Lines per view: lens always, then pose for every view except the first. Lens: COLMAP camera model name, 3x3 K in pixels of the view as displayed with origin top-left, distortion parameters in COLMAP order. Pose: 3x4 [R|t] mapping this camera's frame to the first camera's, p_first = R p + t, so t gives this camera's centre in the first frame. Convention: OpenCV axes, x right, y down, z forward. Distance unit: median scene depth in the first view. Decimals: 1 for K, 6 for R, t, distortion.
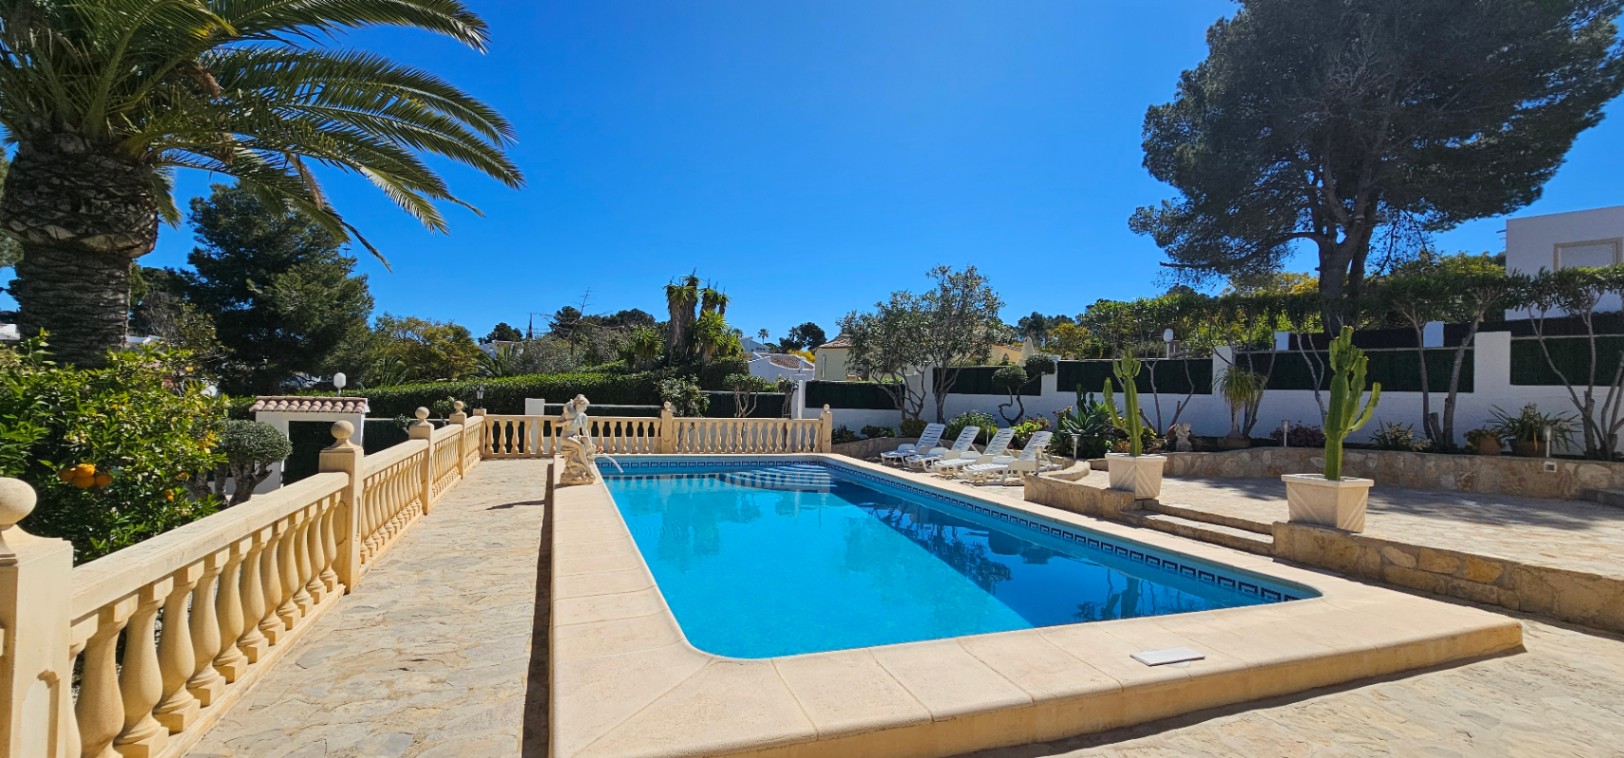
lens RADIAL K [[650.6, 0, 789.8], [0, 650.6, 388.2], [0, 0, 1]] dist [-0.000706, -0.000863]
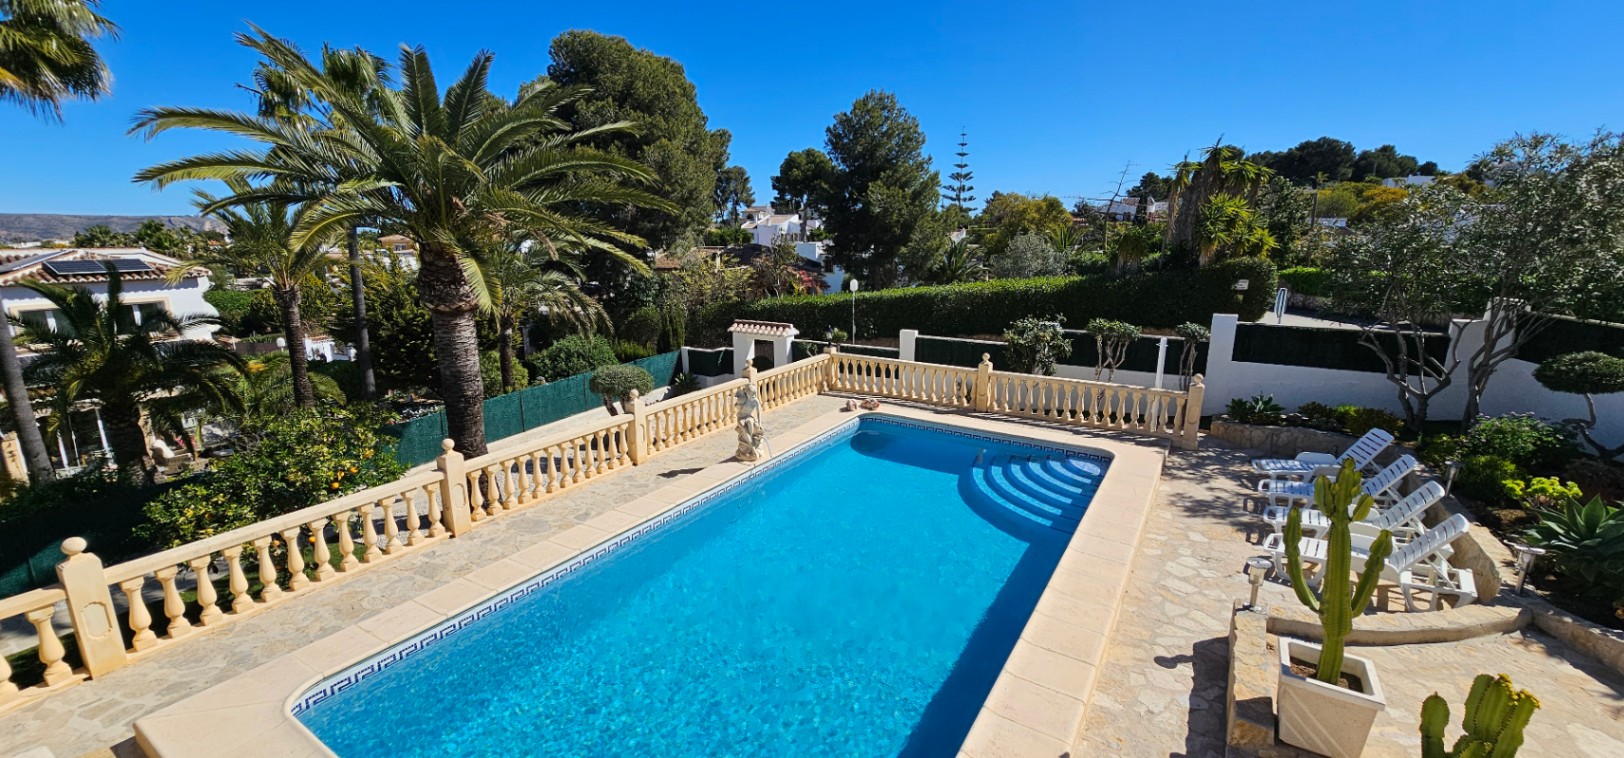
lens RADIAL K [[653.5, 0, 803.8], [0, 653.5, 372.2], [0, 0, 1]] dist [0.000743, 0.000072]
pose [[0.620293, 0.130739, -0.773397, 0.370805], [0.022408, 0.982655, 0.184085, -0.129454], [0.784050, -0.131517, 0.606605, 0.231708]]
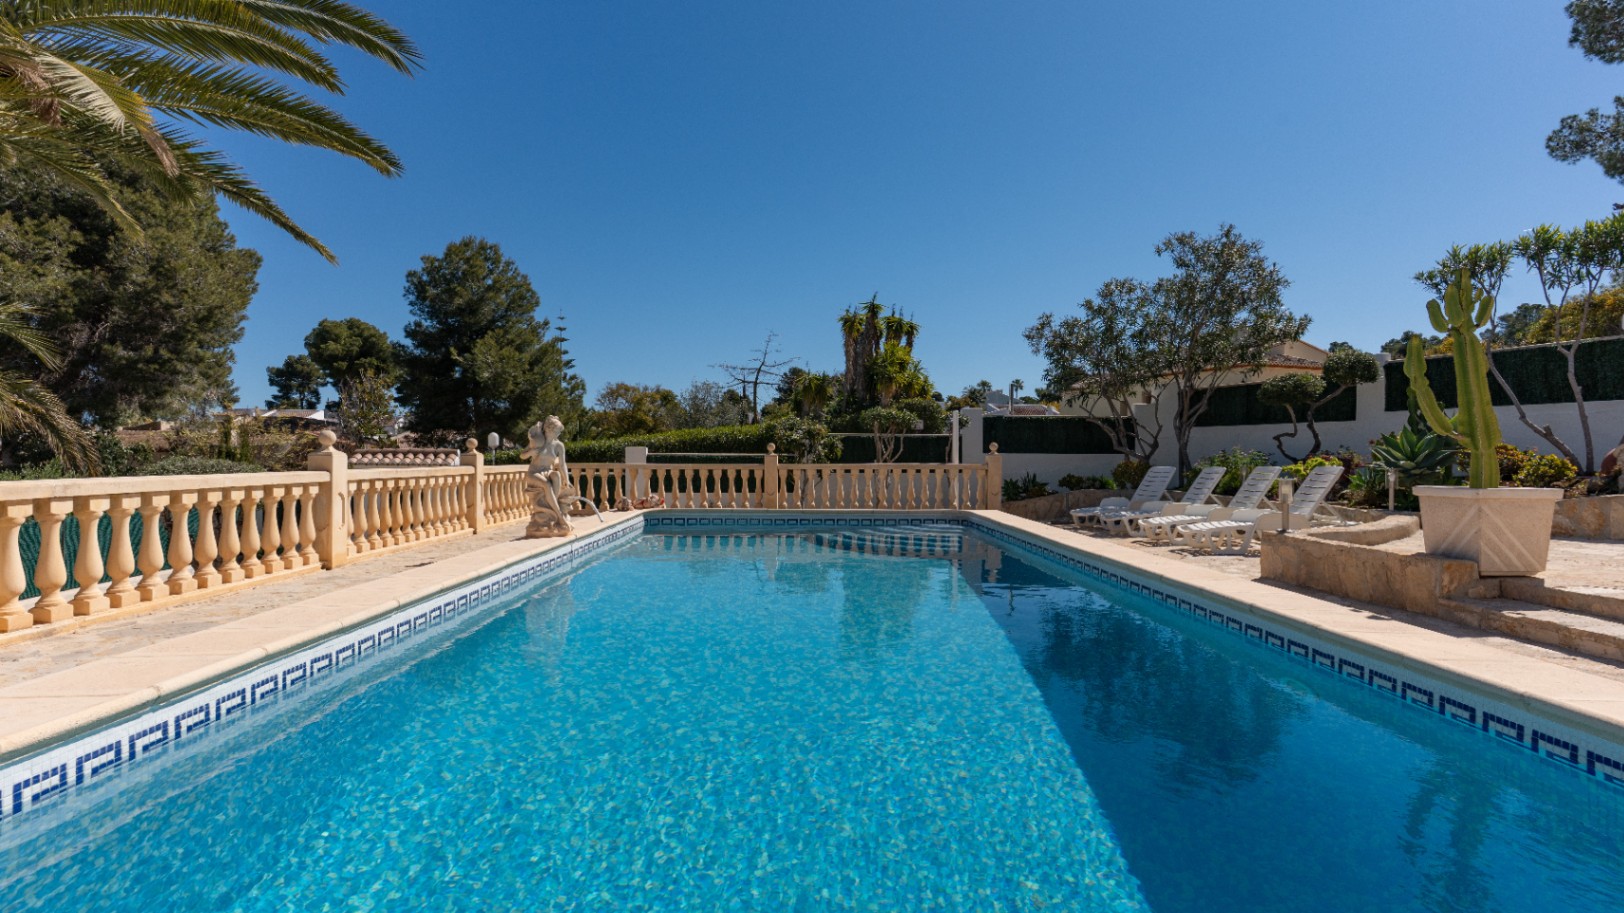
lens RADIAL K [[753.0, 0, 806.1], [0, 753.0, 455.8], [0, 0, 1]] dist [0.001788, 0.000280]
pose [[0.947873, -0.023922, -0.317748, 0.131815], [0.024036, 0.999705, -0.003561, 0.039981], [0.317740, -0.004263, 0.948168, 0.172008]]
